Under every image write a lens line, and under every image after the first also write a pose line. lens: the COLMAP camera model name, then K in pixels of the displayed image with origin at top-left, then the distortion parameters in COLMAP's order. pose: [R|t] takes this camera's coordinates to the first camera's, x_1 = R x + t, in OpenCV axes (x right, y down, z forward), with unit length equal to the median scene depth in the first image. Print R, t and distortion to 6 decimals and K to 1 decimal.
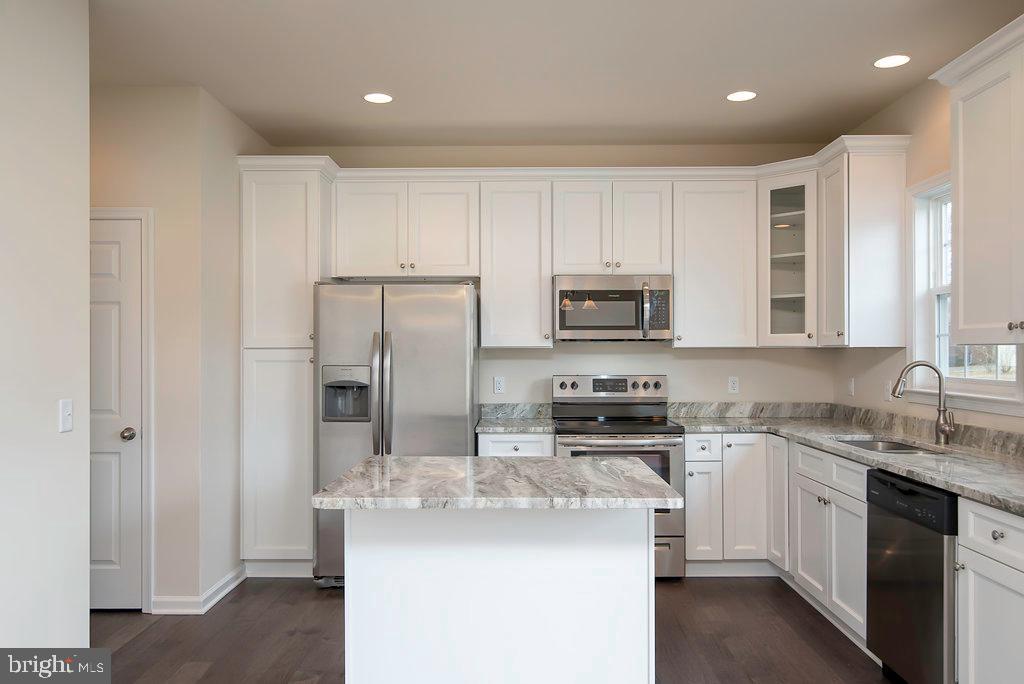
lens RADIAL K [[798.7, 0, 512.3], [0, 798.7, 346.1], [0, 0, 1]] dist [-0.001702, 0.011445]
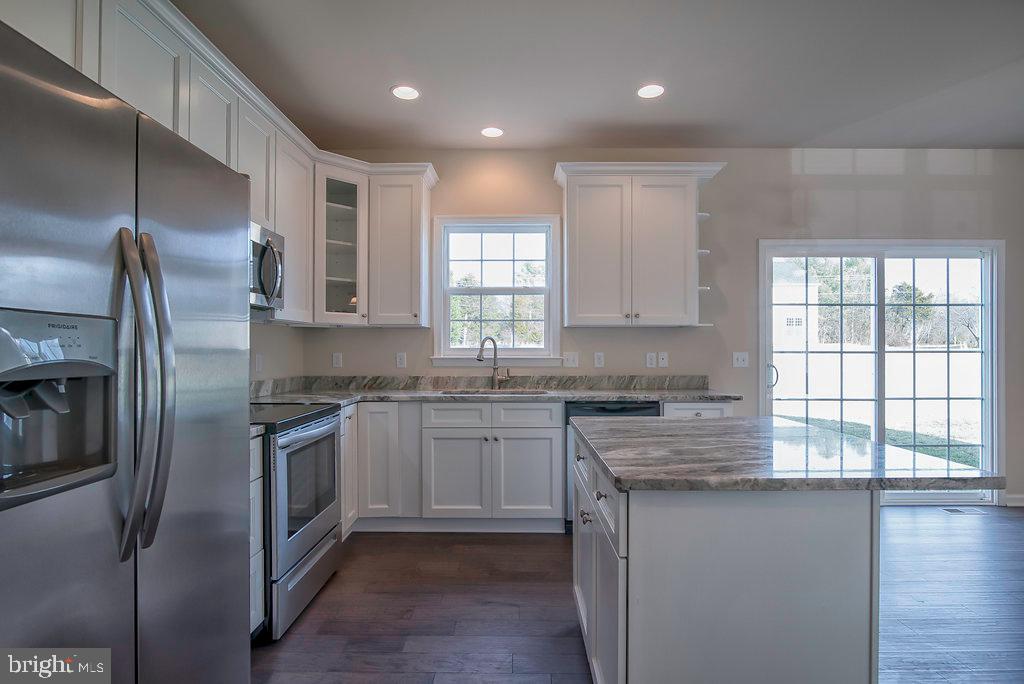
lens RADIAL K [[514.9, 0, 515.5], [0, 514.9, 347.6], [0, 0, 1]] dist [-0.001263, 0.000137]
pose [[-0.001867, 0.004228, 0.999989, -0.383186], [-0.004982, 0.999979, -0.004237, 0.035635], [-0.999986, -0.004990, -0.001845, 0.774545]]
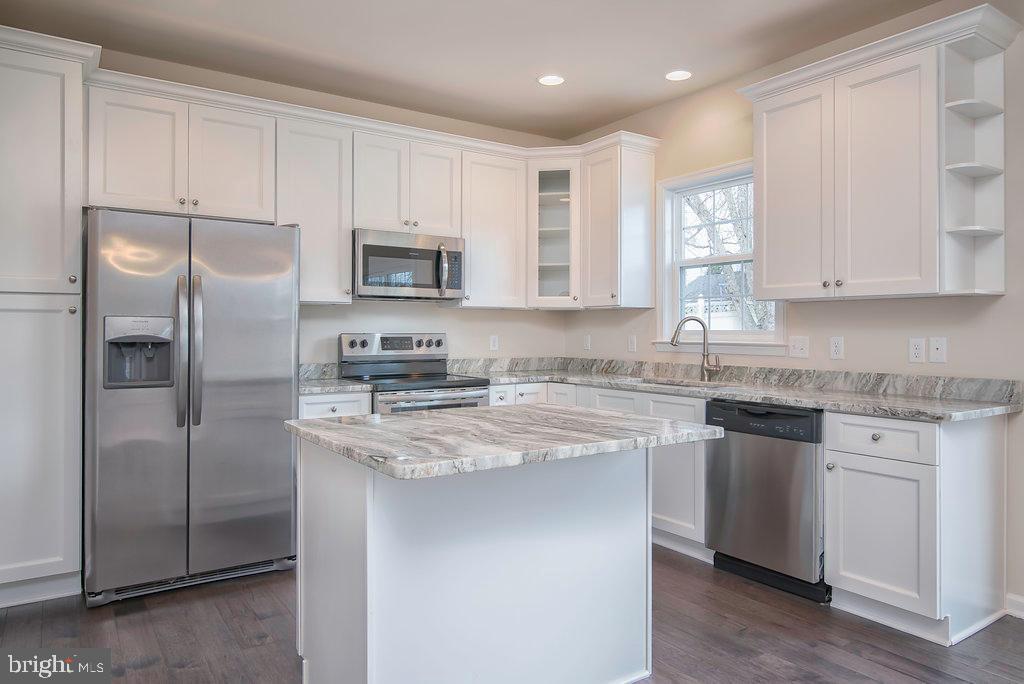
lens RADIAL K [[691.2, 0, 526.3], [0, 691.2, 329.1], [0, 0, 1]] dist [0.004995, 0.001008]
pose [[0.814971, 0.004706, 0.579482, -0.275070], [-0.006804, 0.999976, 0.001448, 0.031283], [-0.579461, -0.005123, 0.814984, 0.210152]]
